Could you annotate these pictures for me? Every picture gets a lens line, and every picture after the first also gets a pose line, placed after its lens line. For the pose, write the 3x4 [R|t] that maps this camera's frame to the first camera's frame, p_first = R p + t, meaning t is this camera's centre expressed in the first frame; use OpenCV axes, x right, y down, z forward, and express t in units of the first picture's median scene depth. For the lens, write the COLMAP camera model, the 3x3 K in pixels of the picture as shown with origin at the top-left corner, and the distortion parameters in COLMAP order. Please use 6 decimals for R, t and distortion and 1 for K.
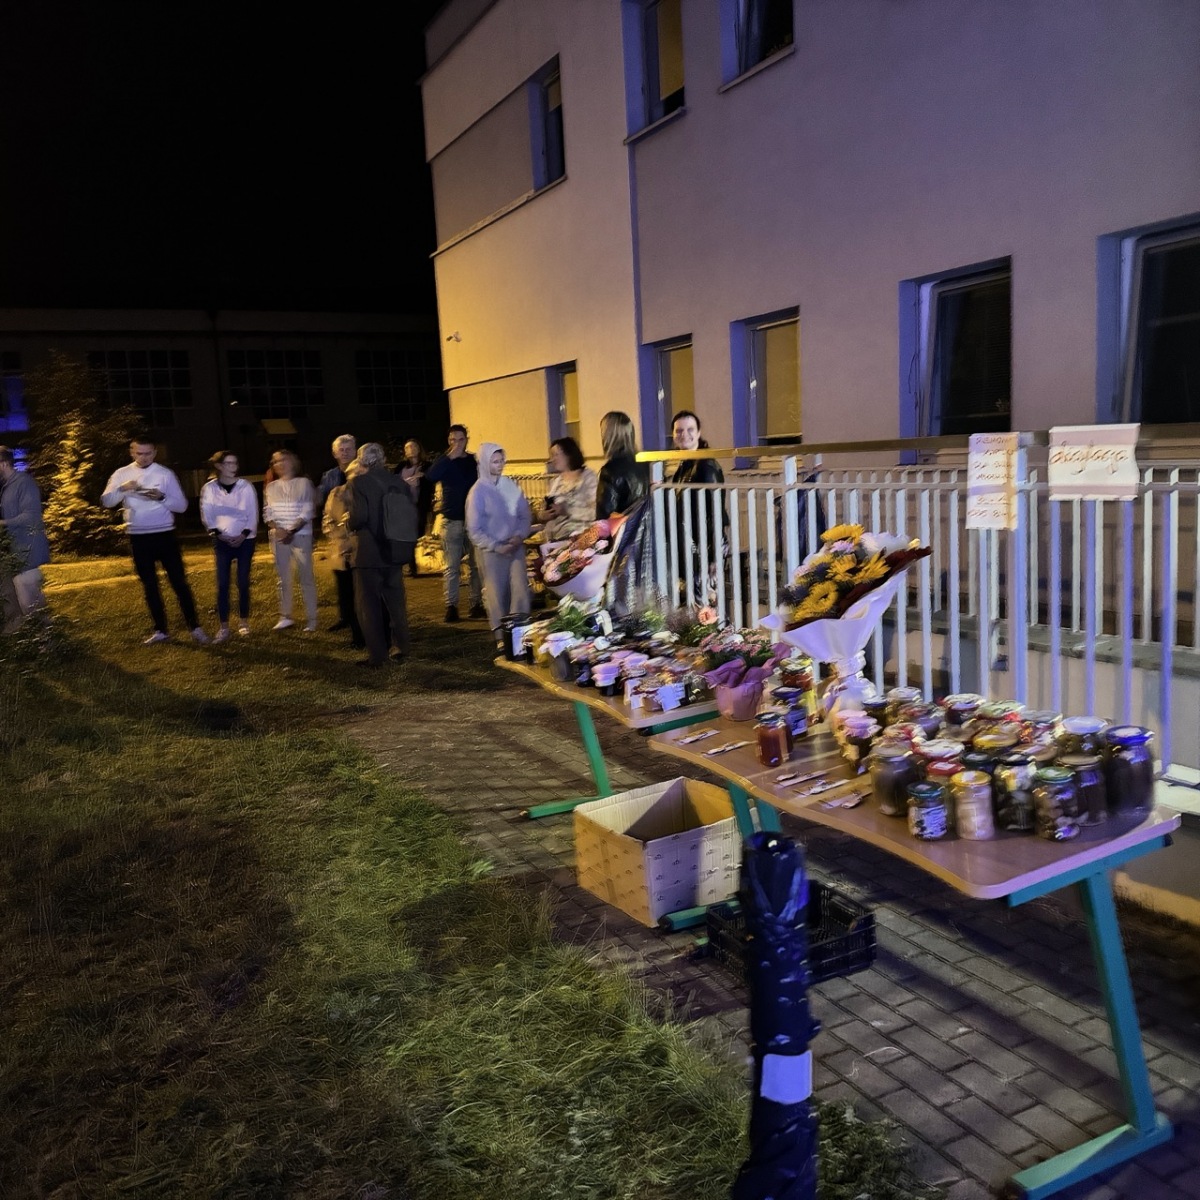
lens RADIAL K [[1127.1, 0, 600.0], [0, 1127.1, 600.0], [0, 0, 1]] dist [0.160507, -0.320203]
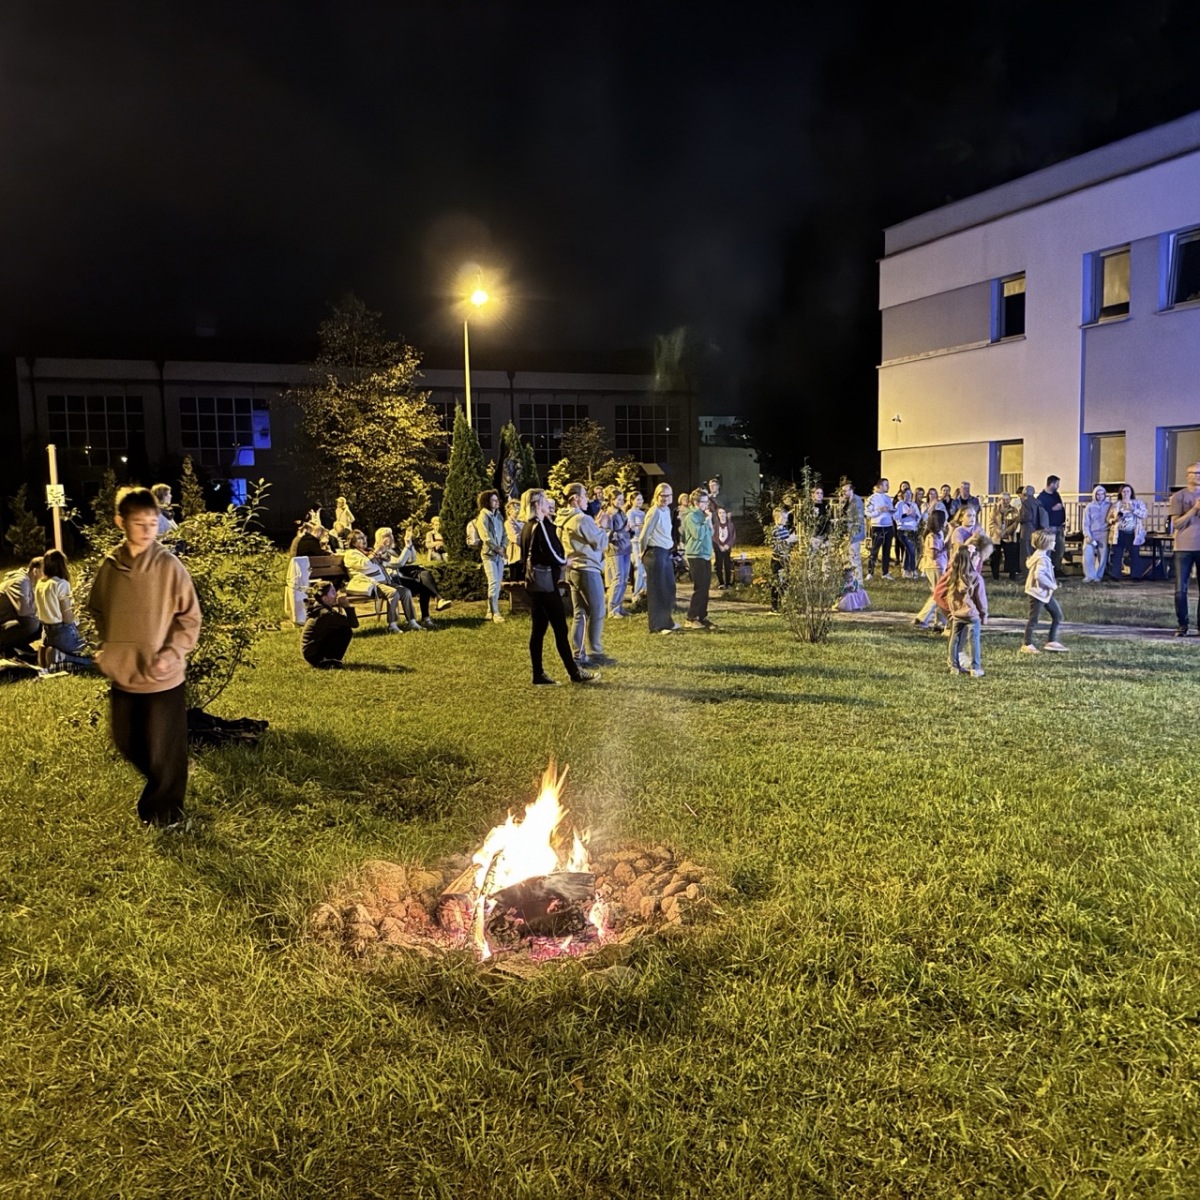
lens RADIAL K [[1122.7, 0, 606.3], [0, 1122.7, 605.0], [0, 0, 1]] dist [0.163126, -0.307339]
pose [[0.996810, 0.034083, -0.072171, -0.567884], [-0.036146, 0.998969, -0.027468, 0.124845], [0.071161, 0.029989, 0.997014, -0.860371]]
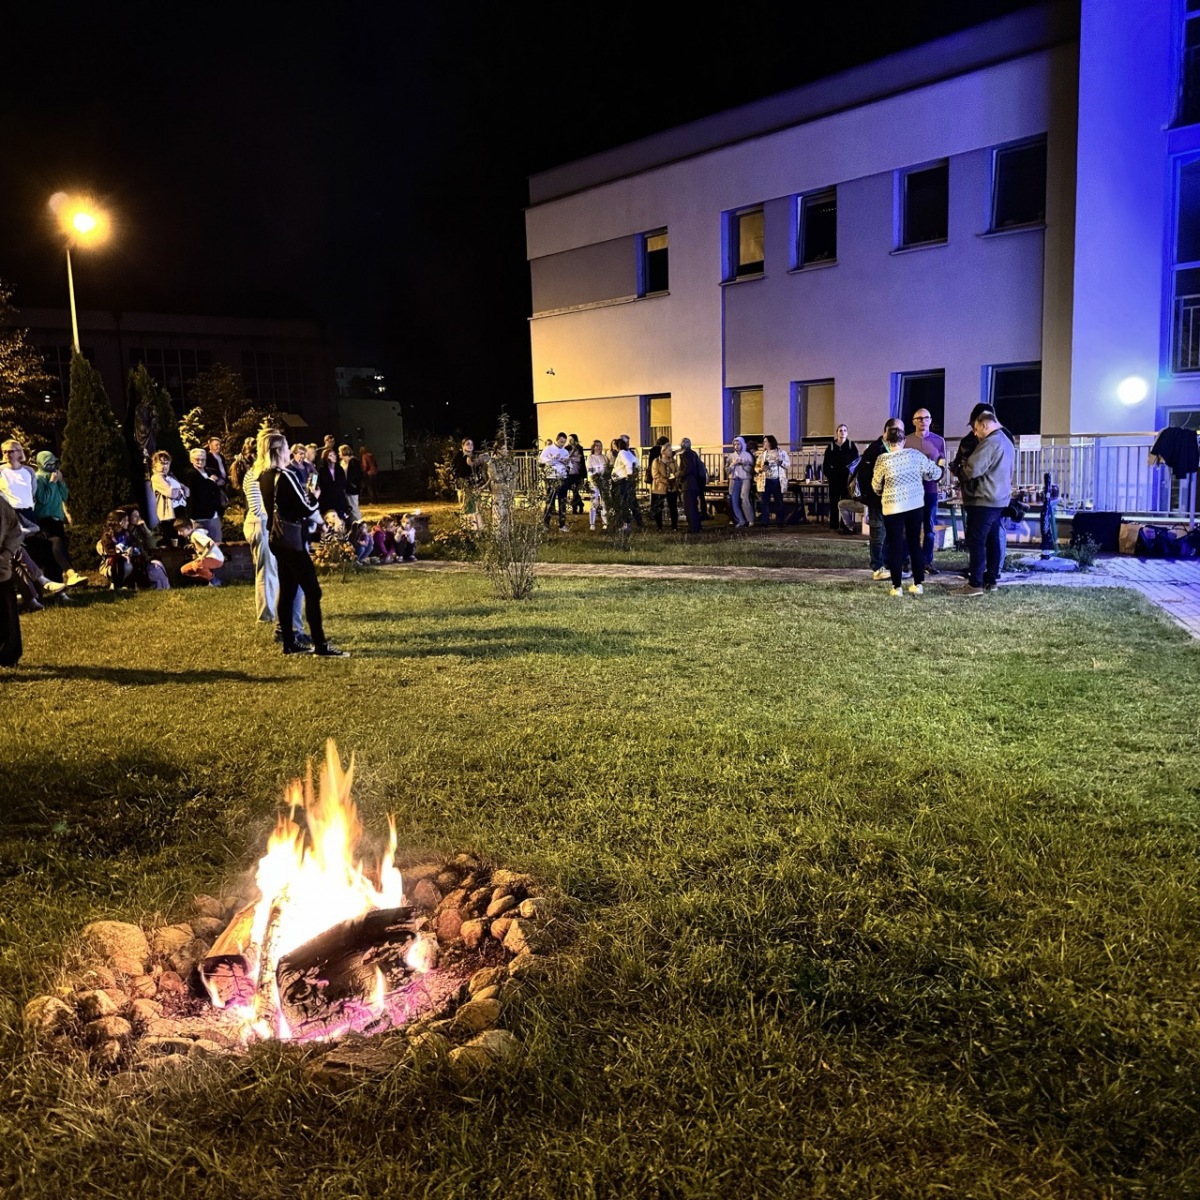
lens RADIAL K [[1122.7, 0, 606.3], [0, 1122.7, 605.0], [0, 0, 1]] dist [0.163126, -0.307339]
pose [[0.970657, -0.016251, 0.239918, -0.609438], [0.014660, 0.999857, 0.008415, 0.122181], [-0.240021, -0.004651, 0.970757, -0.801425]]
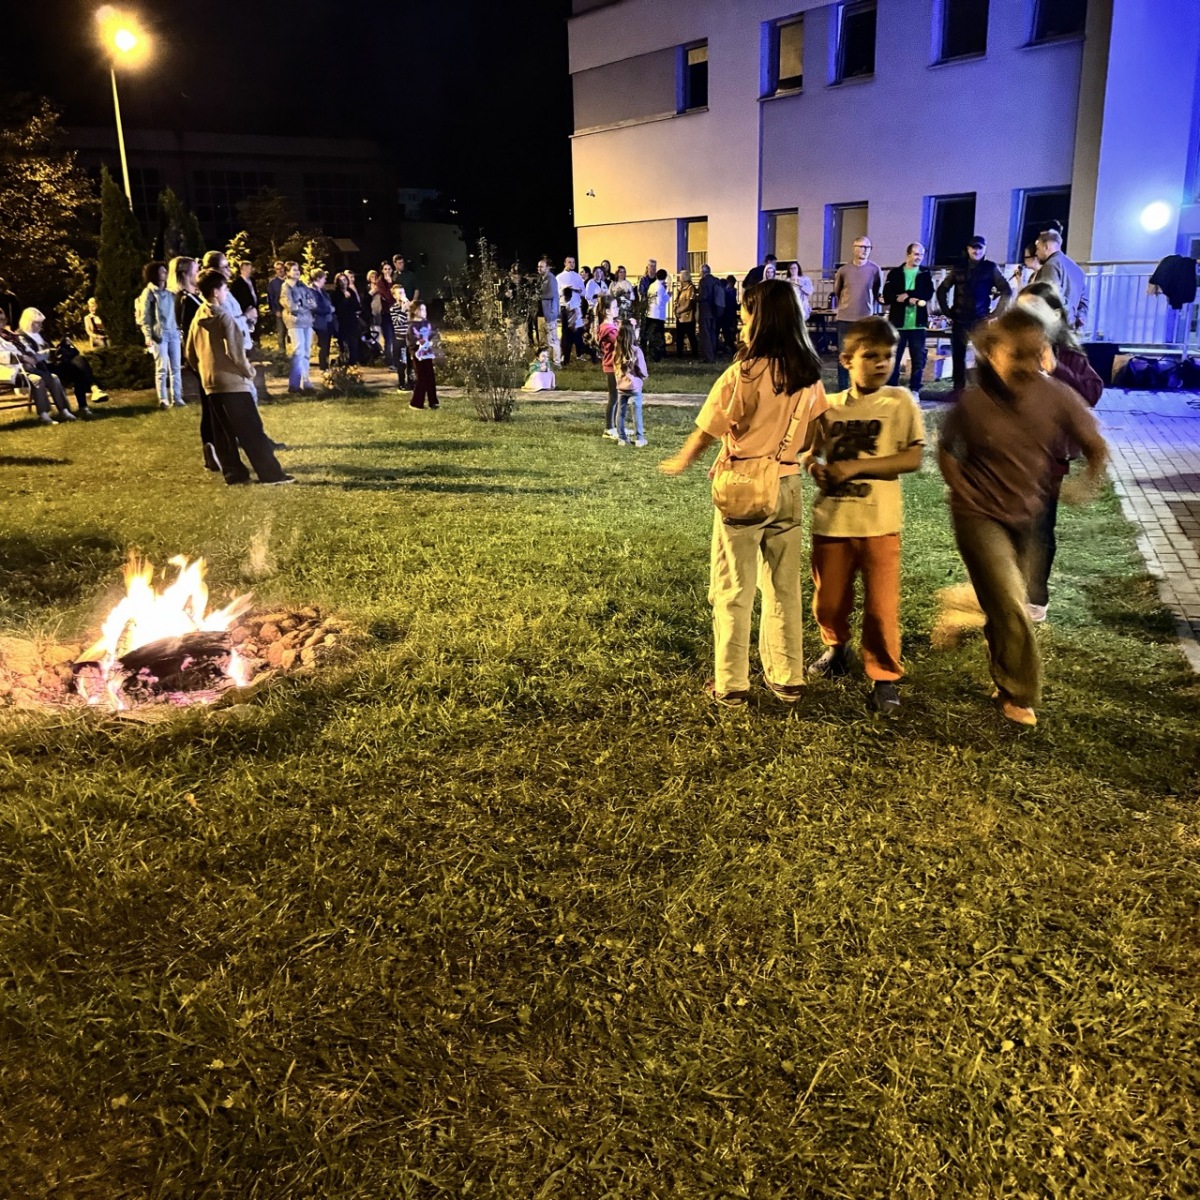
lens RADIAL K [[1127.1, 0, 600.0], [0, 1127.1, 600.0], [0, 0, 1]] dist [0.160507, -0.320203]
pose [[0.986118, -0.023167, 0.164423, -0.539610], [-0.001074, 0.989309, 0.145834, 0.133646], [-0.166043, -0.143986, 0.975550, -0.884026]]
